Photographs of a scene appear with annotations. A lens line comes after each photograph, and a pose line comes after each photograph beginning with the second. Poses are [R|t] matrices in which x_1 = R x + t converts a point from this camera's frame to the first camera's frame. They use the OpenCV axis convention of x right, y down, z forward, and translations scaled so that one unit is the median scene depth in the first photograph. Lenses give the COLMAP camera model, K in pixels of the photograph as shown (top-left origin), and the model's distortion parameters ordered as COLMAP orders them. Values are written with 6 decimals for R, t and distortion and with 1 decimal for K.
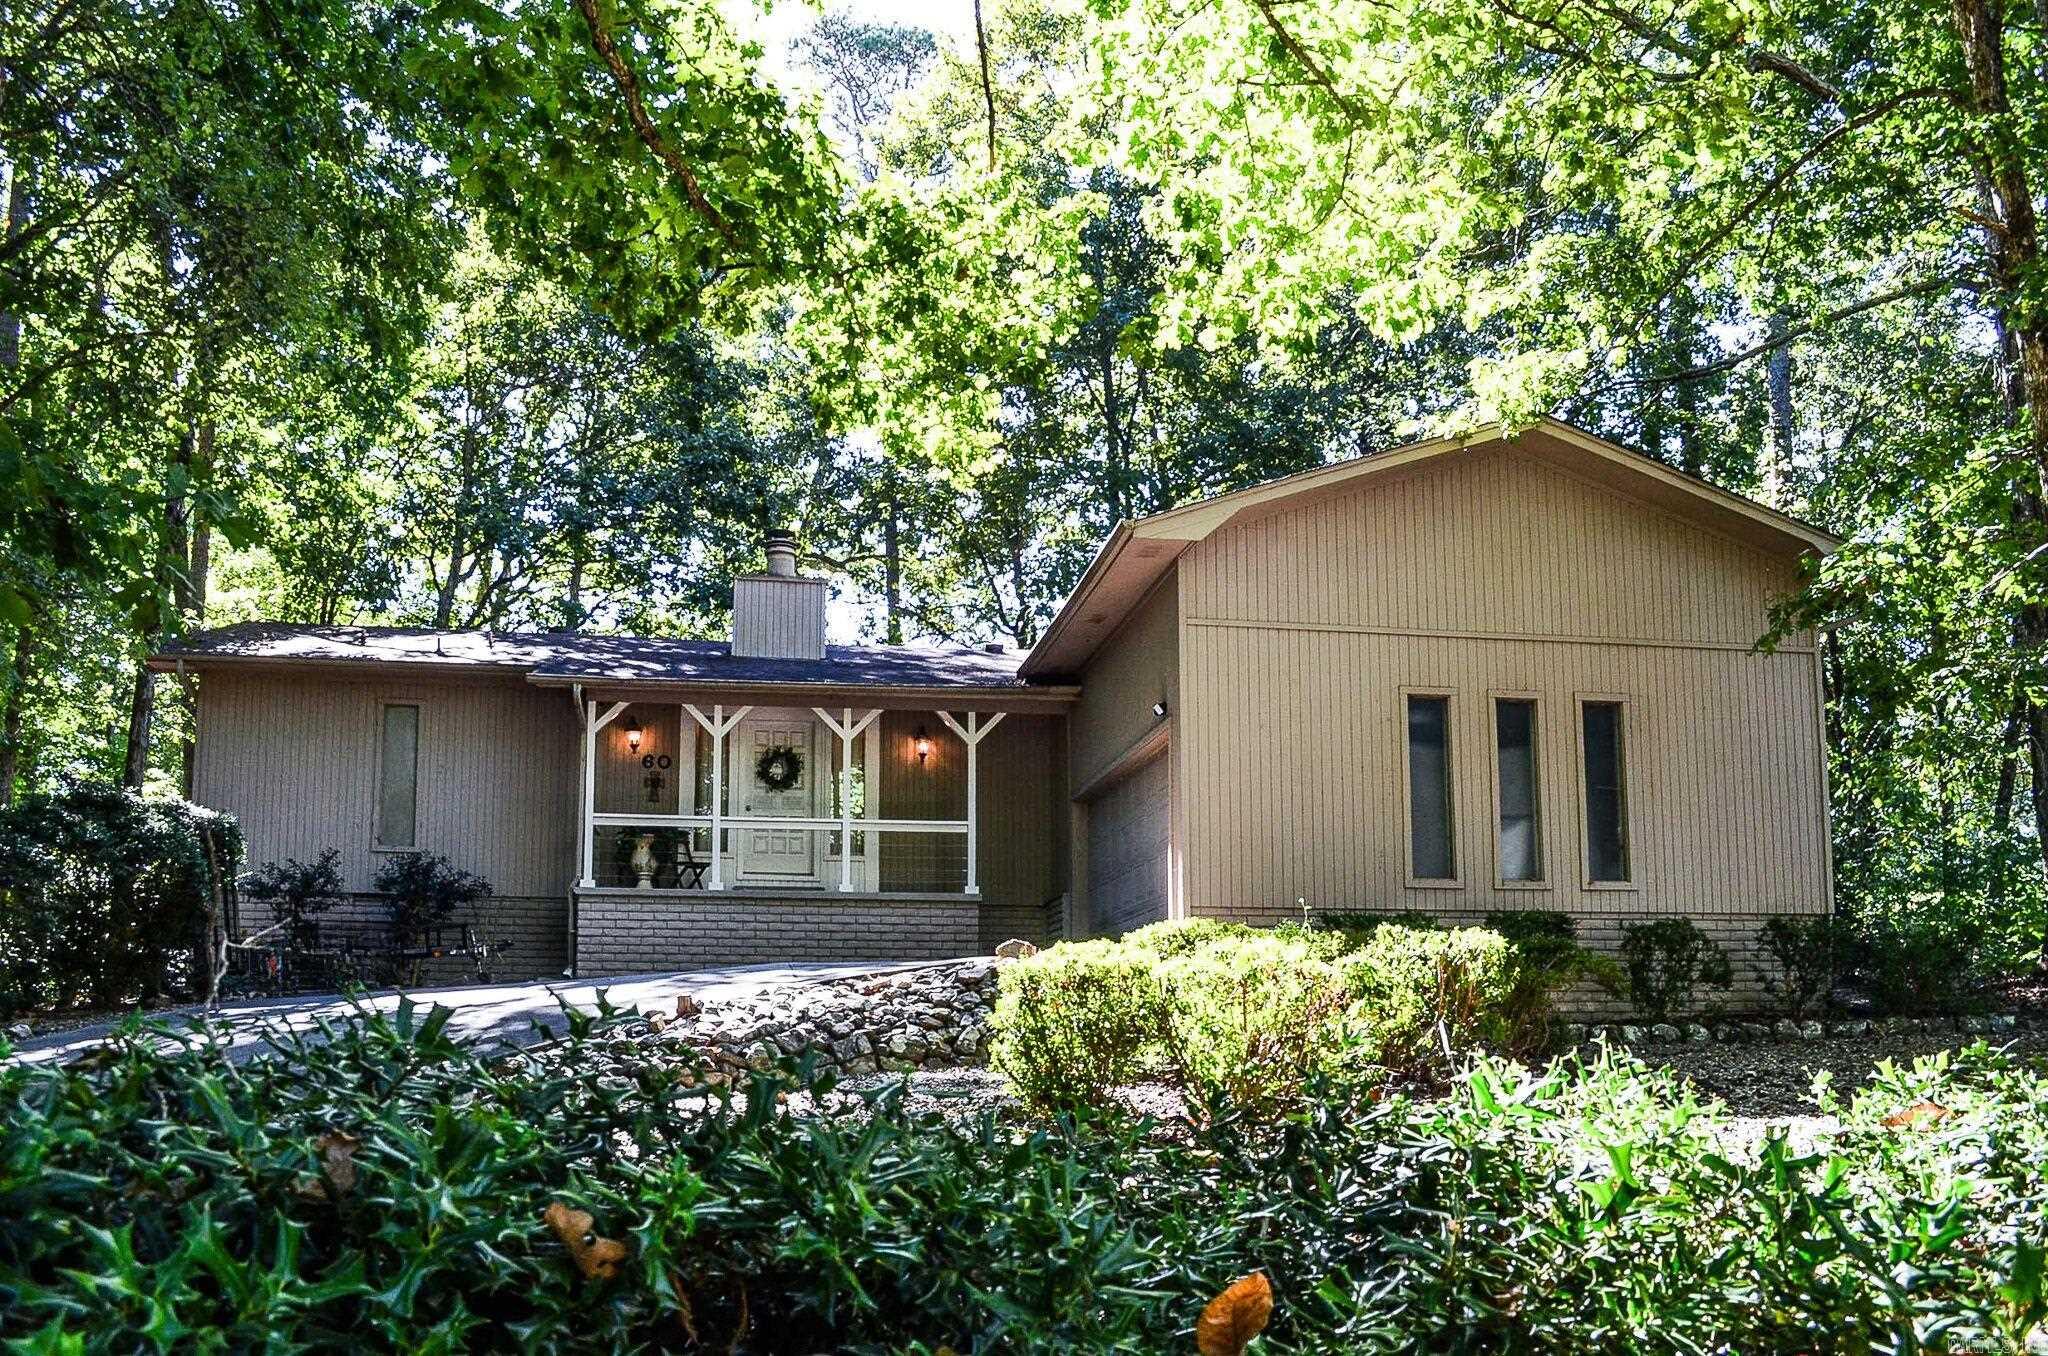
lens RADIAL K [[1792.1, 0, 1025.2], [0, 1792.1, 745.9], [0, 0, 1]] dist [-0.078150, 0.004020]
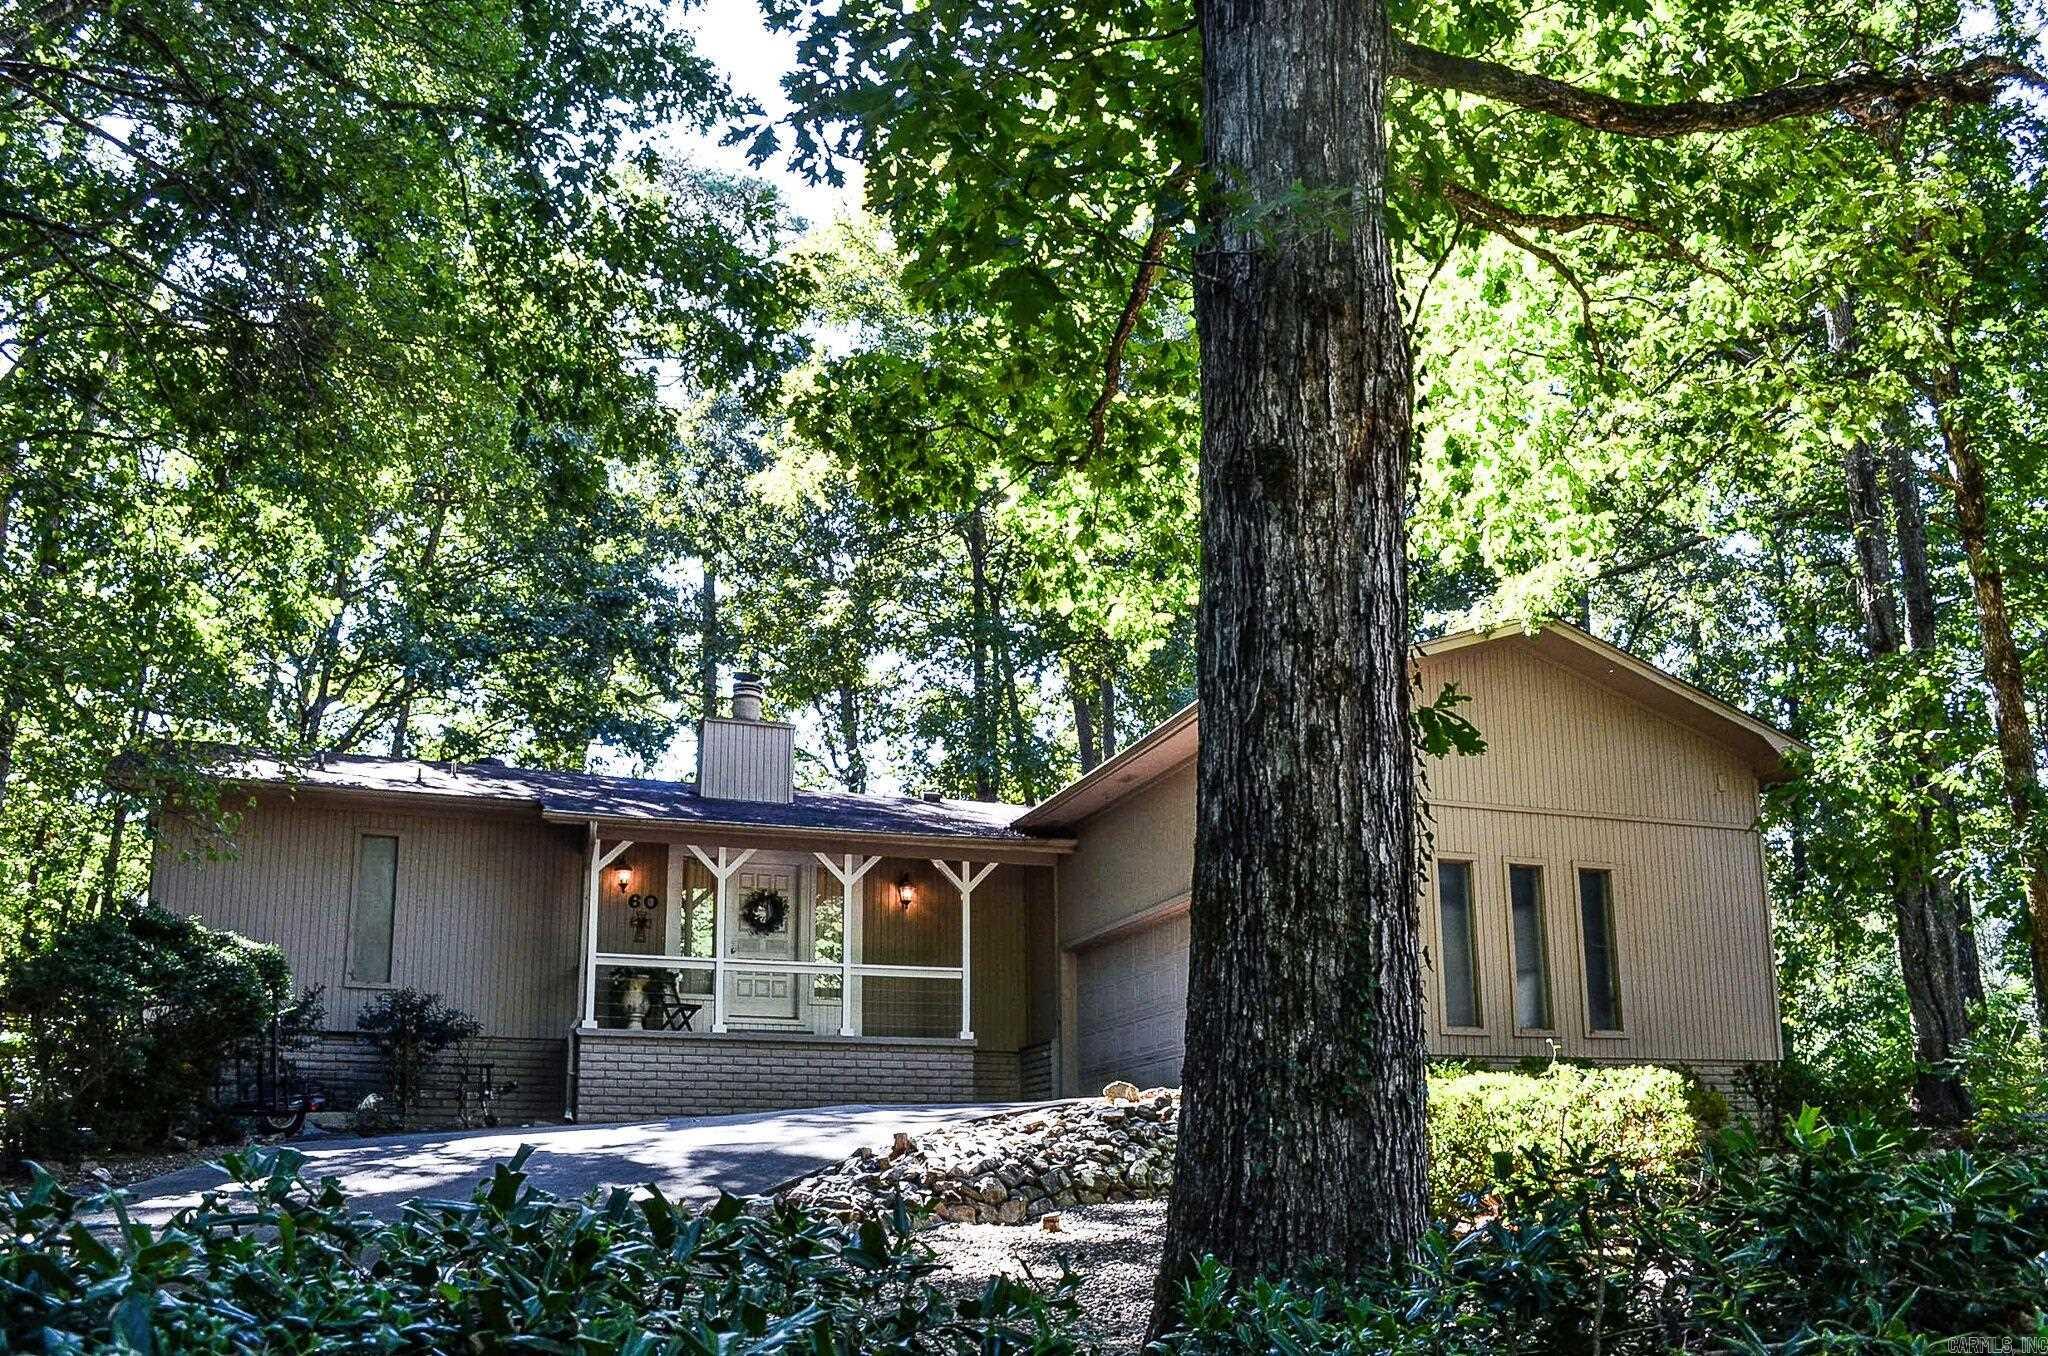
lens RADIAL K [[1851.5, 0, 1024.0], [0, 1851.5, 678.0], [0, 0, 1]] dist [-0.062384, -0.005072]
pose [[0.977218, 0.049129, 0.206473, -0.225183], [-0.025175, 0.992803, -0.117084, 0.000228], [-0.210739, 0.109219, 0.971422, -0.058690]]
